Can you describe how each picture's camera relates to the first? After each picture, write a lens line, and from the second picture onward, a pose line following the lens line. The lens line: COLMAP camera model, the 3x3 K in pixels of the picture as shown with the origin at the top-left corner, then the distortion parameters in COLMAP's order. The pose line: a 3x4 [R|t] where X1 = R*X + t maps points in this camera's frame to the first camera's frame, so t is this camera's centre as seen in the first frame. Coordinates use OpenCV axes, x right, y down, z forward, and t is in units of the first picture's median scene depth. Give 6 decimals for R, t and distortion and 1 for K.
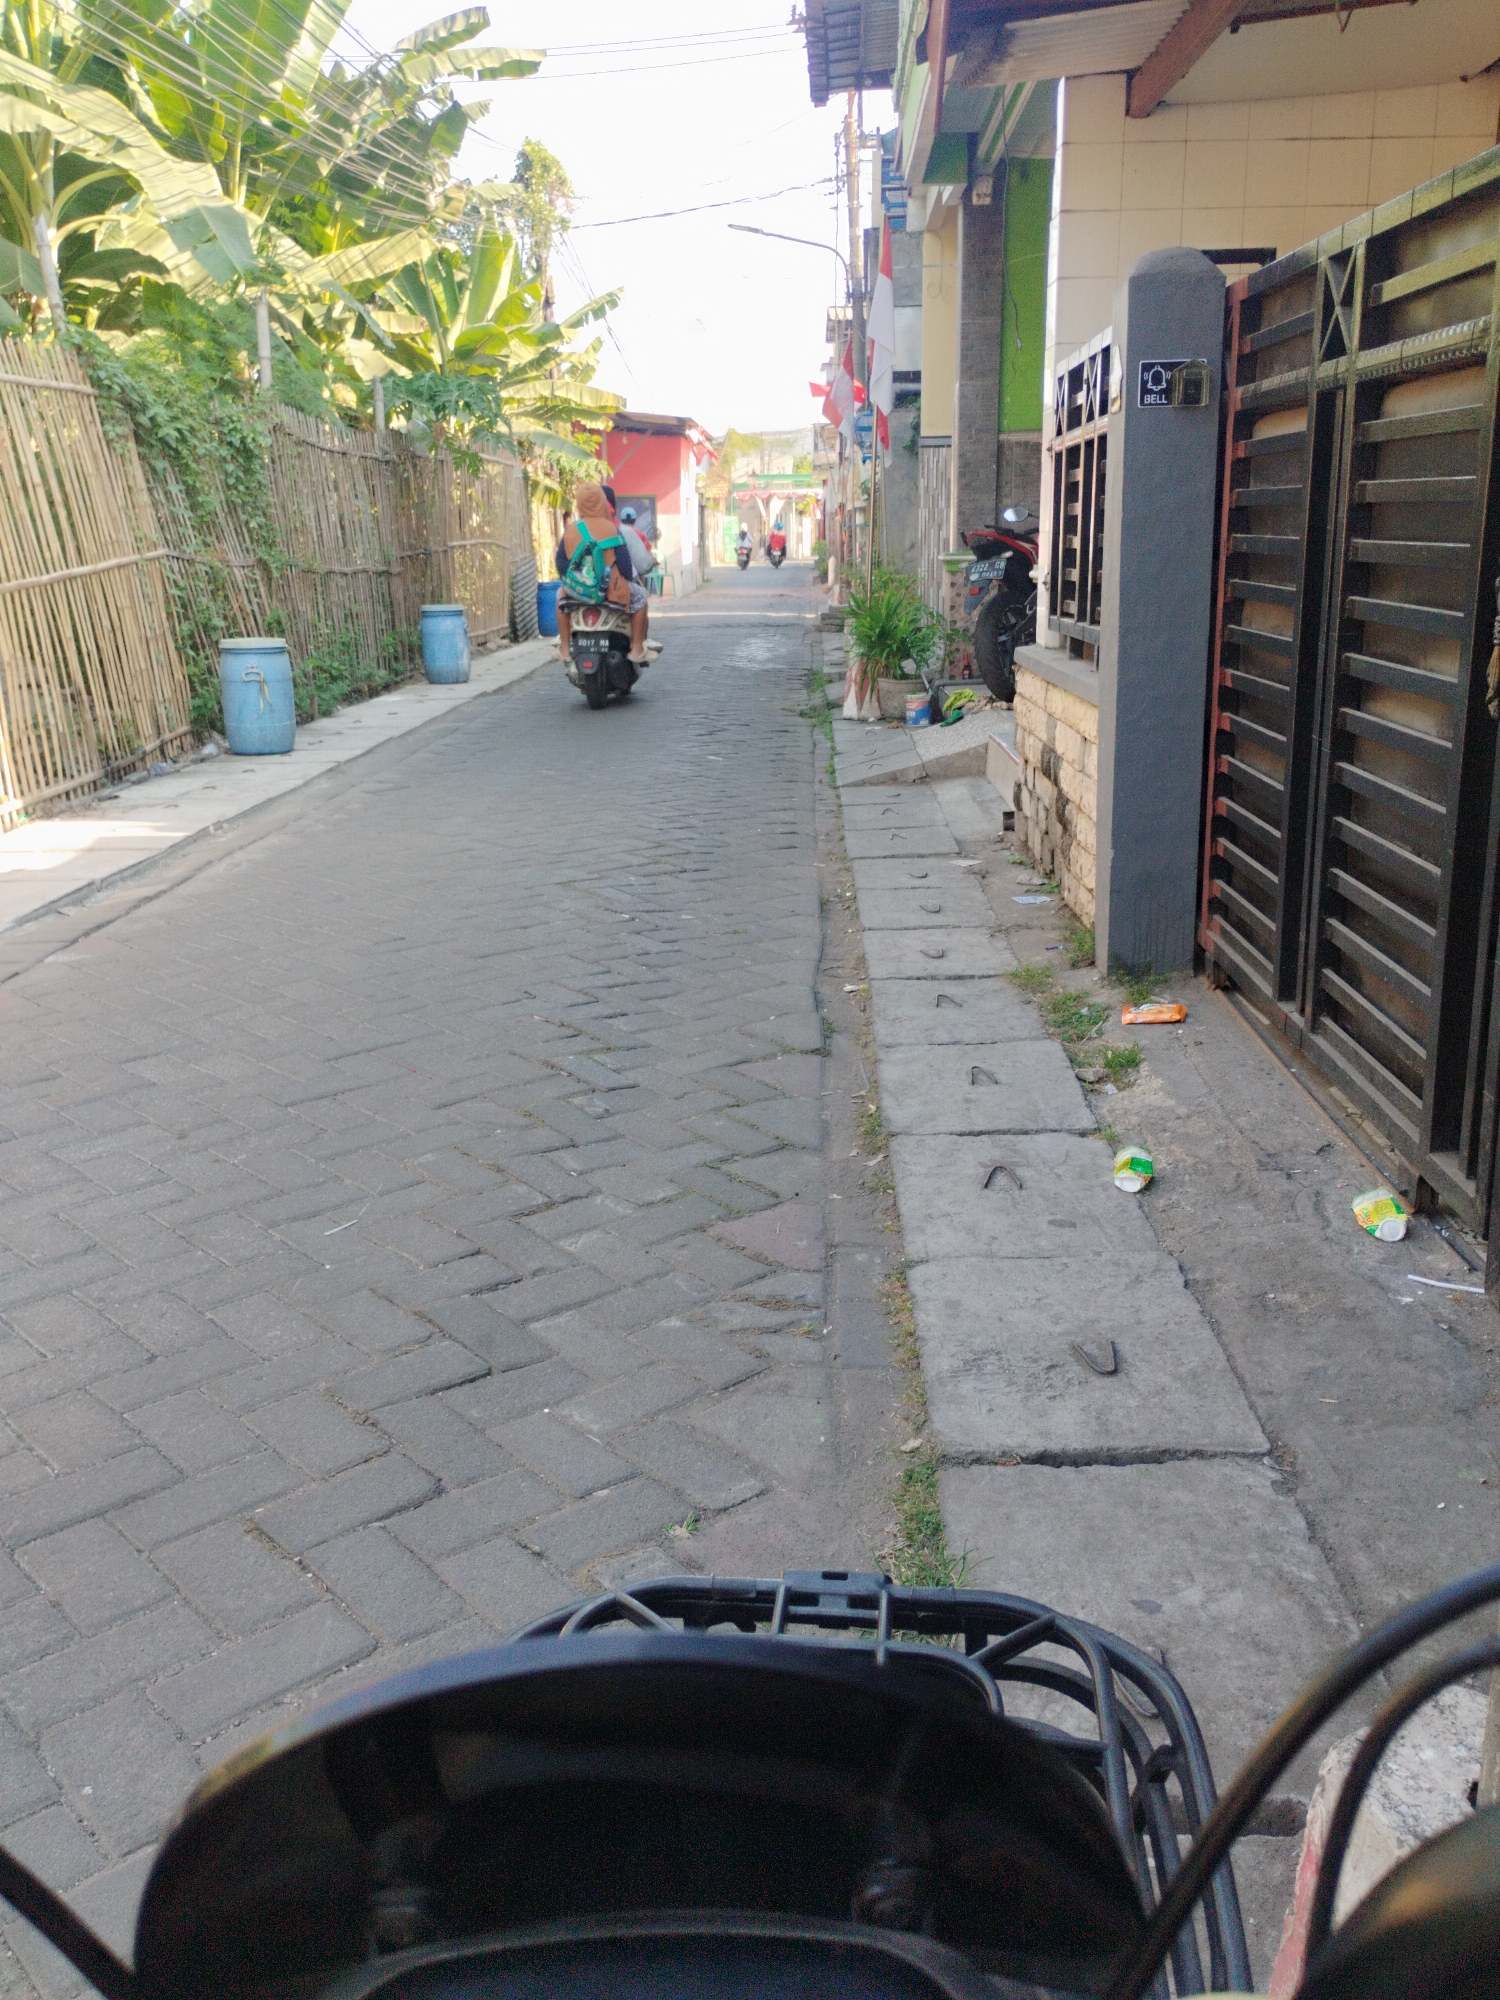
lens RADIAL K [[1800.7, 0, 750.0], [0, 1800.7, 1000.0], [0, 0, 1]] dist [0.126714, -0.219705]
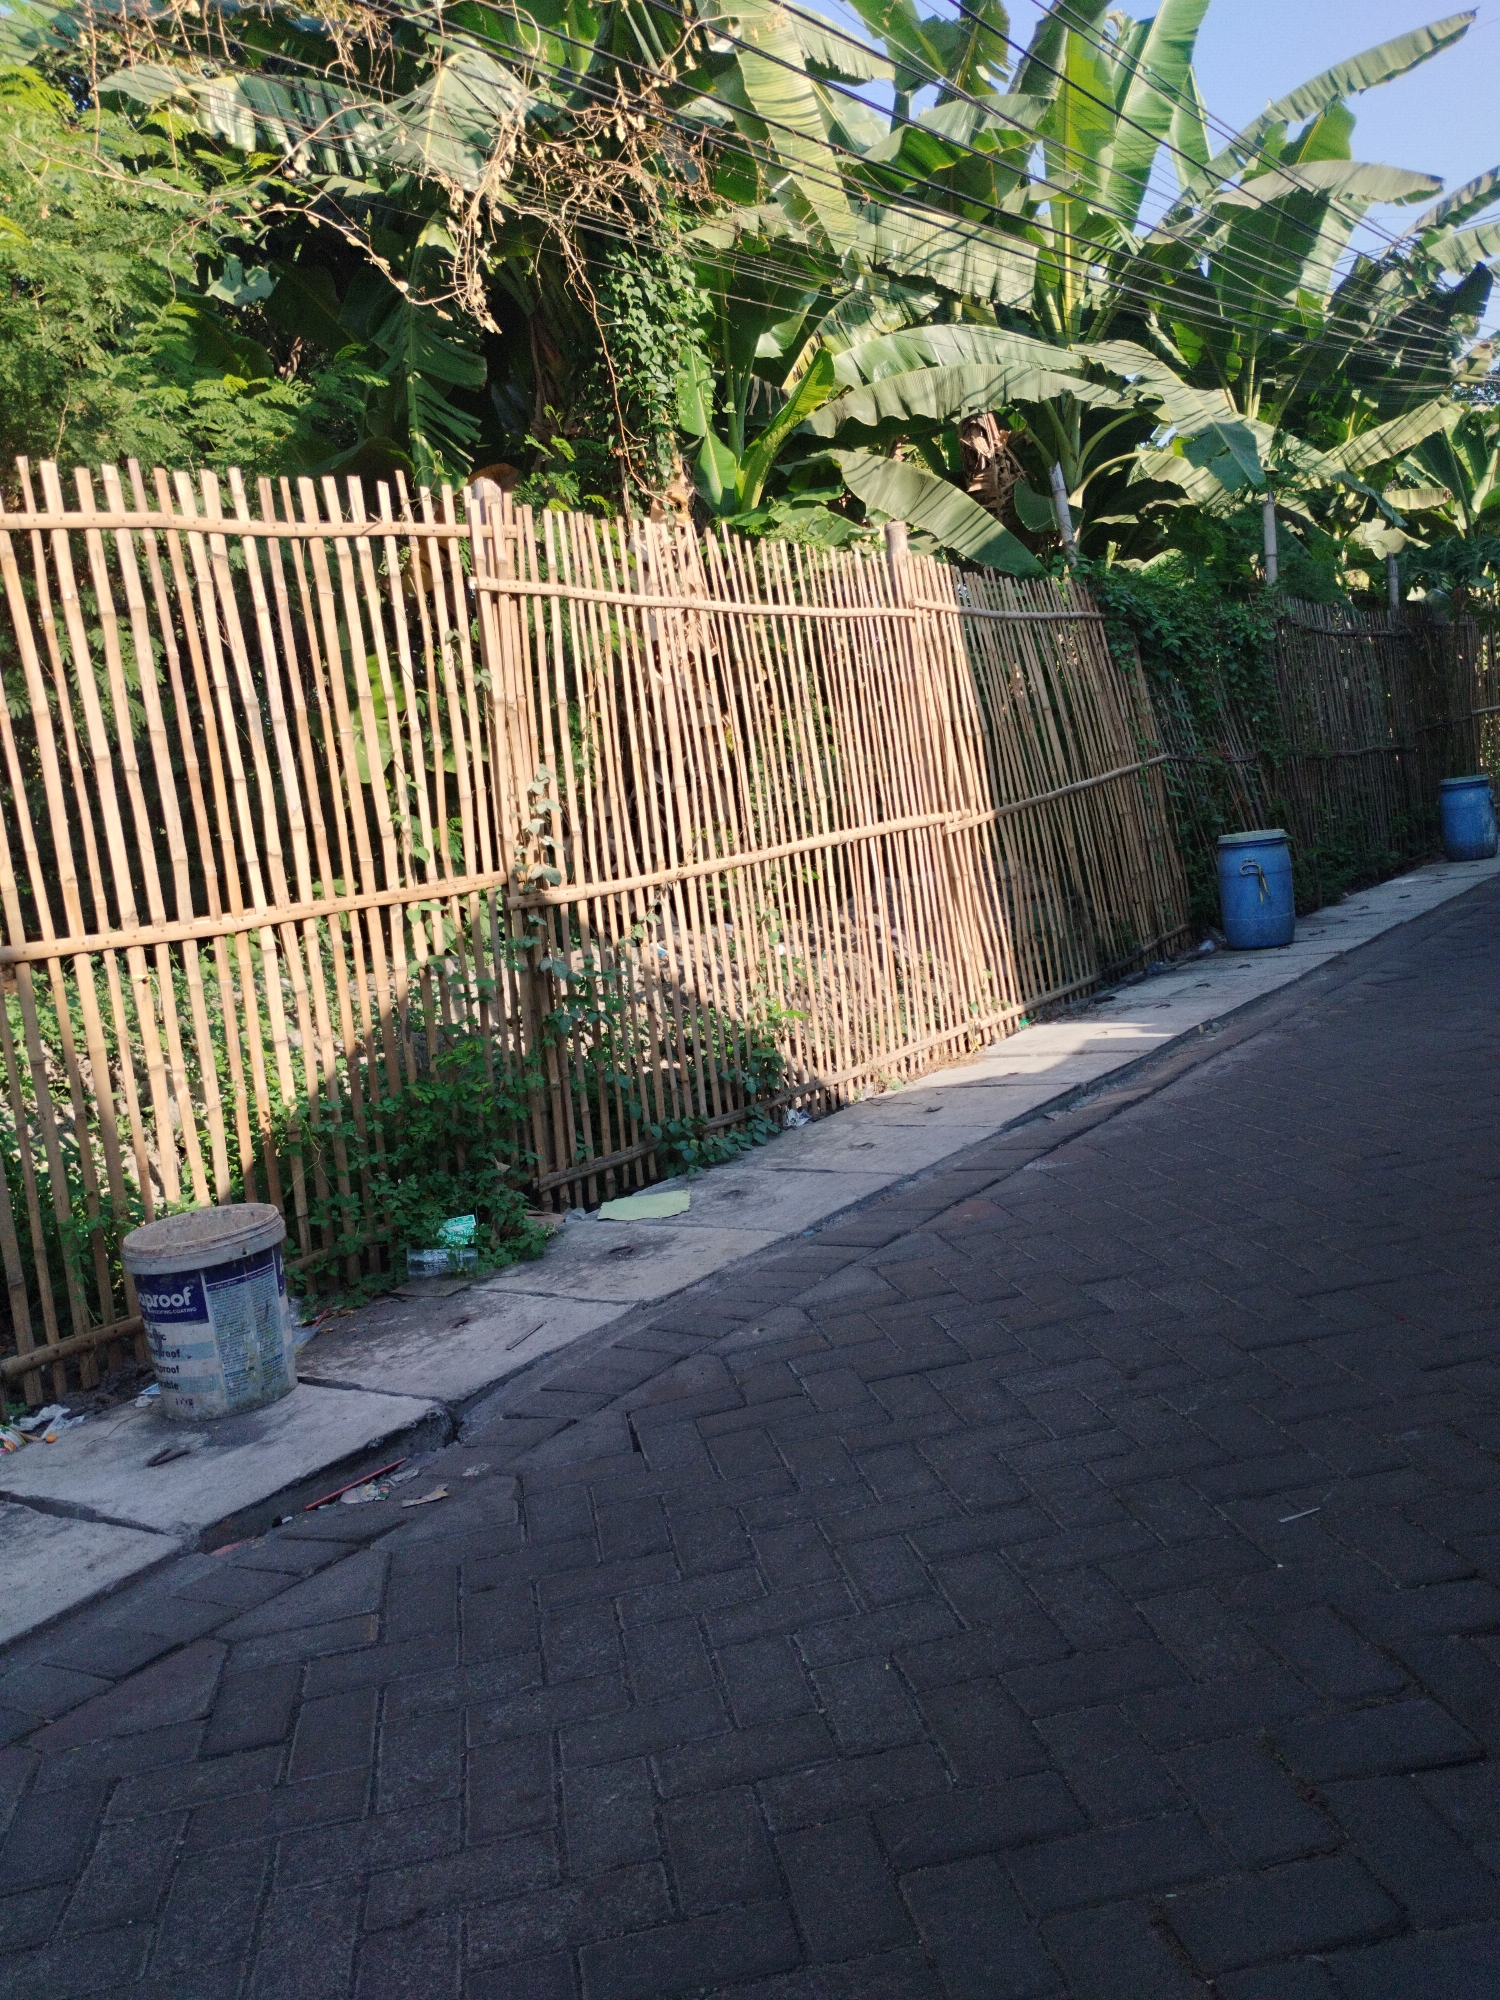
lens RADIAL K [[1684.8, 0, 750.6], [0, 1684.8, 969.3], [0, 0, 1]] dist [0.079876, -0.084089]
pose [[0.831395, -0.036862, -0.554458, 0.007498], [-0.026342, 0.994061, -0.105587, -0.023040], [0.555057, 0.102390, 0.825486, 0.111936]]
